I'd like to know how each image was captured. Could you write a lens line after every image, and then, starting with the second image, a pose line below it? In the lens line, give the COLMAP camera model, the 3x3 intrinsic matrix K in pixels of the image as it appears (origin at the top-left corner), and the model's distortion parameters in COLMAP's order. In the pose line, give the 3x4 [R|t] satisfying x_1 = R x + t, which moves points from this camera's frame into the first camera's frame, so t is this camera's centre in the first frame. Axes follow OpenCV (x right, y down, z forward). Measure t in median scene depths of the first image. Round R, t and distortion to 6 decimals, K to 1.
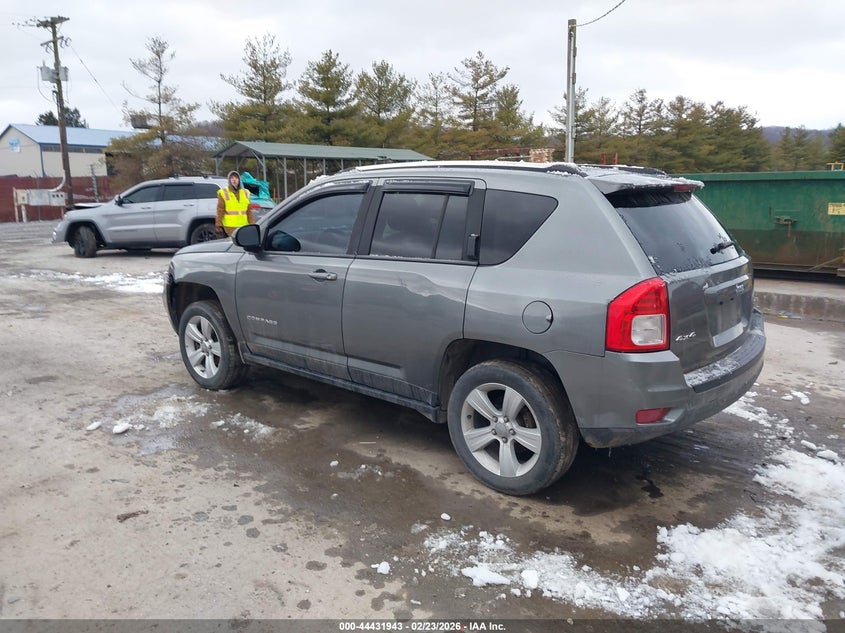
lens RADIAL K [[686.7, 0, 423.5], [0, 686.7, 316.5], [0, 0, 1]] dist [0.005357, 0.001410]
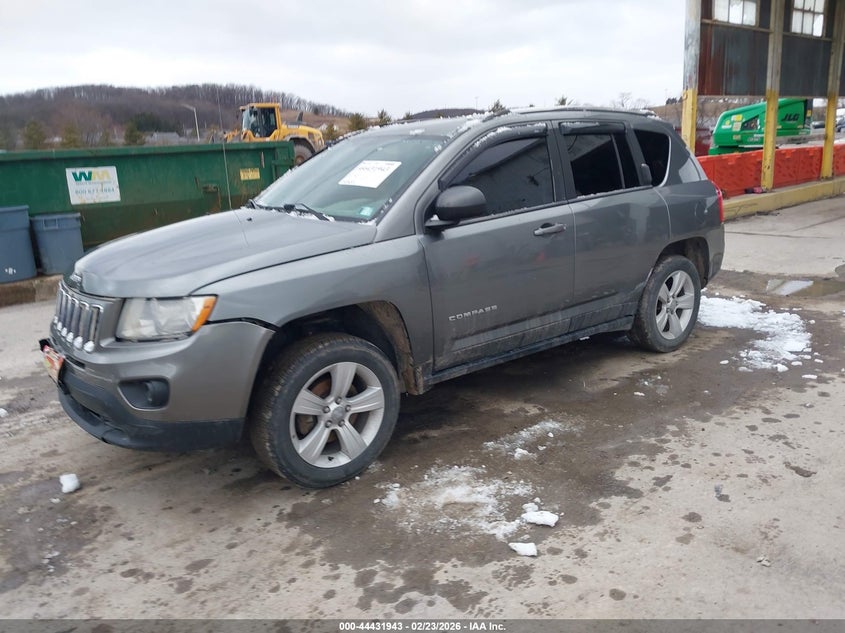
lens RADIAL K [[686.7, 0, 423.5], [0, 686.7, 316.5], [0, 0, 1]] dist [0.005357, 0.001410]
pose [[0.155258, -0.239869, 0.958310, -1.126092], [0.235682, 0.951055, 0.199870, -0.179604], [-0.959348, 0.194825, 0.204192, 1.048844]]
